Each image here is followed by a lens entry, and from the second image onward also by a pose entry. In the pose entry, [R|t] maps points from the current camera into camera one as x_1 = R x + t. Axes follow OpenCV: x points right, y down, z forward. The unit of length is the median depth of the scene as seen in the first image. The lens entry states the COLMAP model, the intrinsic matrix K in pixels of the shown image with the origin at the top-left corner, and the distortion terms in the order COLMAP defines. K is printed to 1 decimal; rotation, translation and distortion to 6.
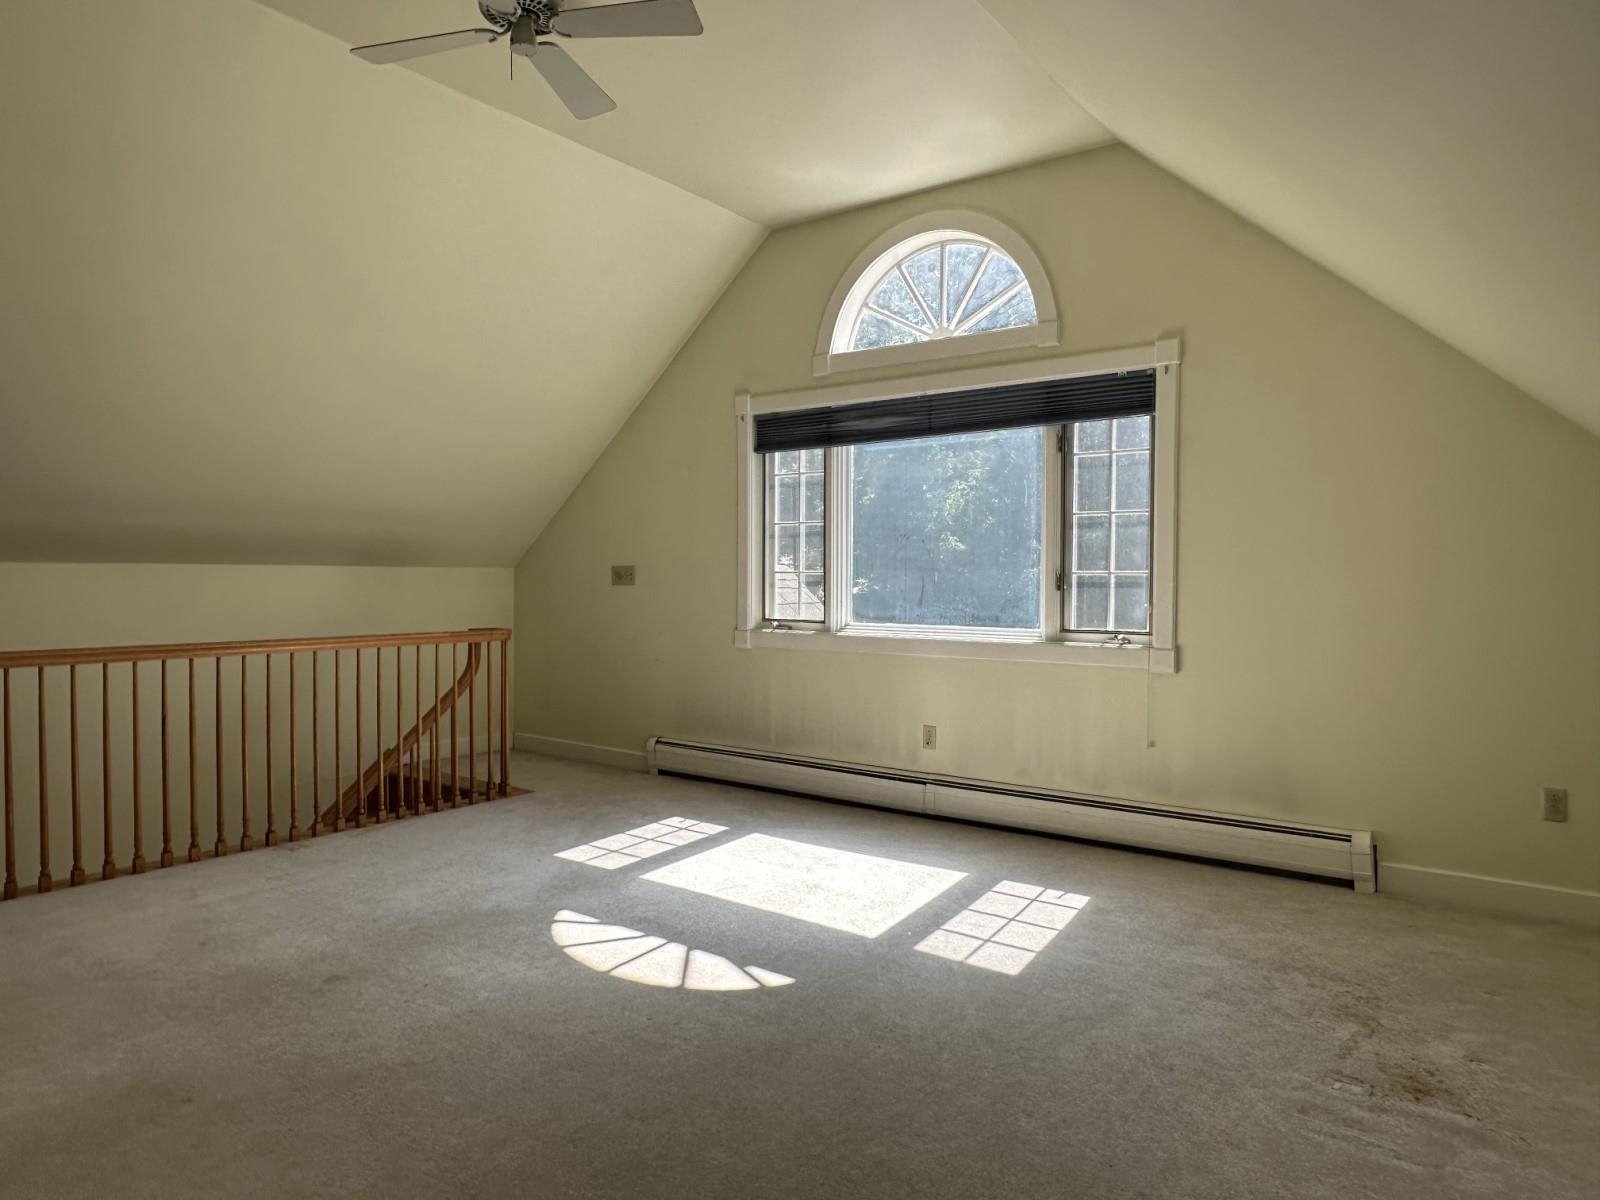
lens RADIAL K [[1045.1, 0, 805.5], [0, 1045.1, 610.1], [0, 0, 1]] dist [-0.008881, 0.004039]
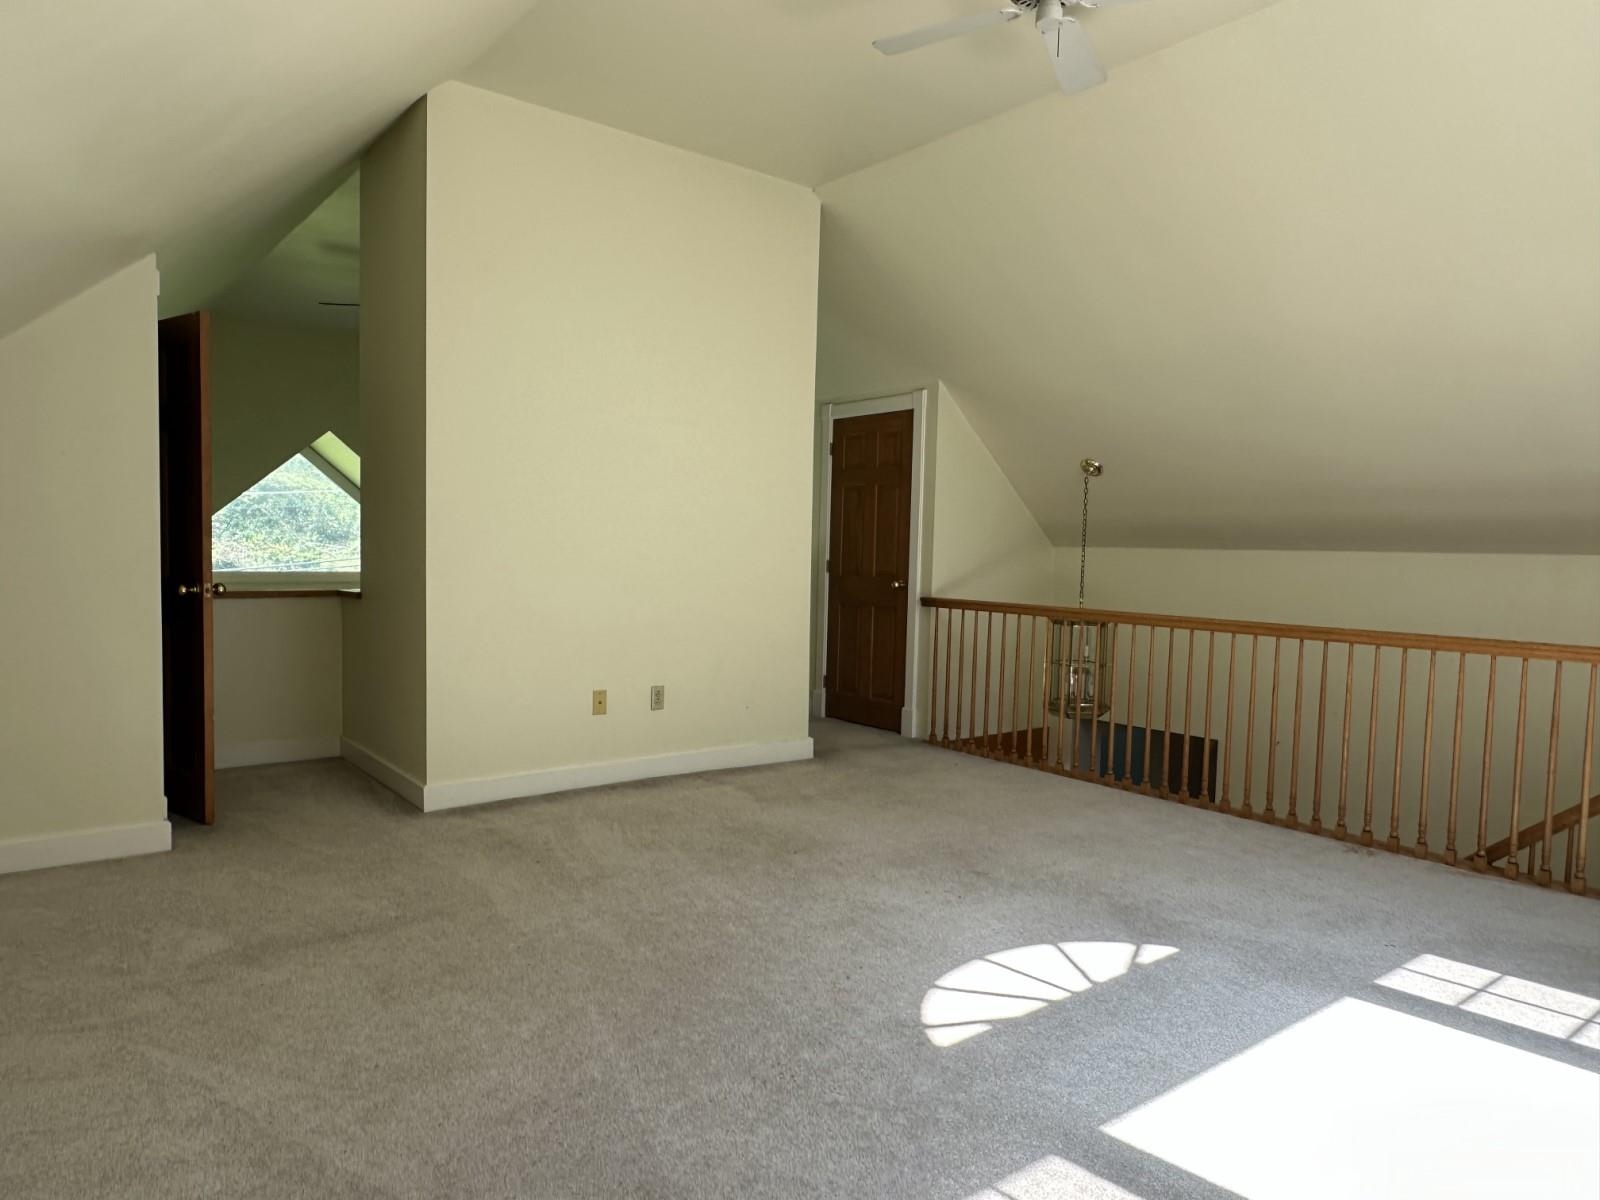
lens RADIAL K [[1045.1, 0, 805.5], [0, 1045.1, 610.1], [0, 0, 1]] dist [-0.008881, 0.004039]
pose [[-0.275577, 0.045995, -0.960178, 0.635597], [-0.055423, 0.996433, 0.063638, -0.026162], [0.959680, 0.070753, -0.272045, 0.885105]]
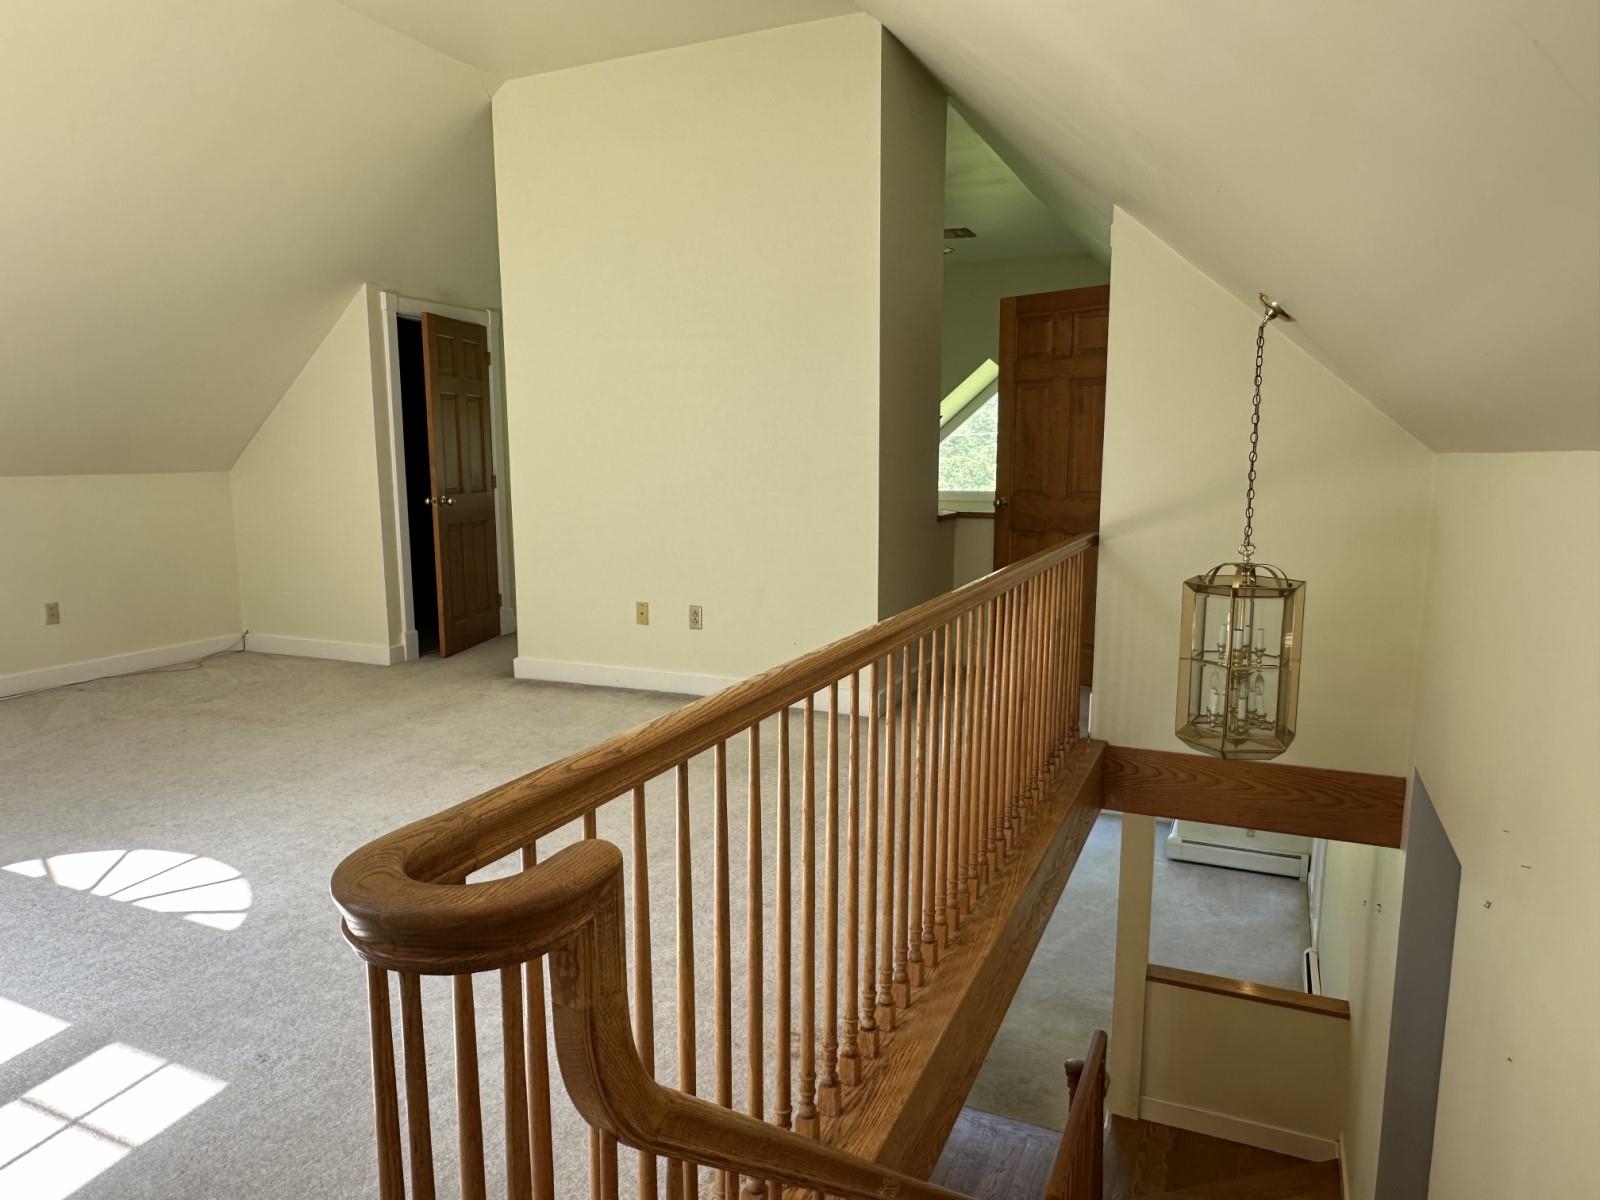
lens RADIAL K [[1045.1, 0, 805.5], [0, 1045.1, 610.1], [0, 0, 1]] dist [-0.008881, 0.004039]
pose [[-0.979448, 0.015592, -0.201095, -0.464461], [-0.019785, 0.984772, 0.172719, -0.064666], [0.200725, 0.173148, -0.964225, 1.681336]]
